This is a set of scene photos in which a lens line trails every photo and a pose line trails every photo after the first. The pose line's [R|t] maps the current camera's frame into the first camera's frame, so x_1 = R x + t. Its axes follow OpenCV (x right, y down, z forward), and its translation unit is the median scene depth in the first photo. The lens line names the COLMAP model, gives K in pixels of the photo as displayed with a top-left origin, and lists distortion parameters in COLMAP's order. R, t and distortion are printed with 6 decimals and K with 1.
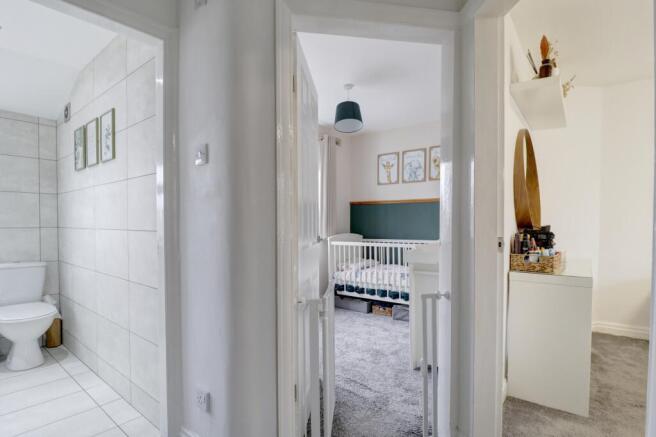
lens RADIAL K [[317.0, 0, 330.3], [0, 317.0, 228.6], [0, 0, 1]] dist [-0.013849, -0.003470]
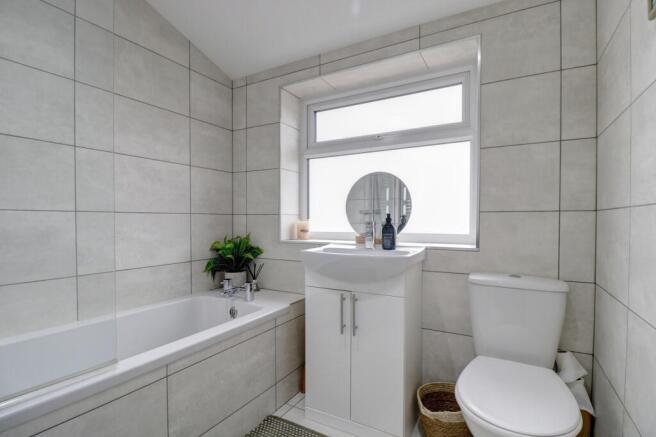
lens RADIAL K [[317.0, 0, 329.3], [0, 317.0, 229.5], [0, 0, 1]] dist [-0.013849, -0.003470]
pose [[0.147377, 0.025894, -0.988741, -0.493176], [-0.018258, 0.999558, 0.023455, 0.020194], [0.988912, 0.014596, 0.147785, 0.568731]]
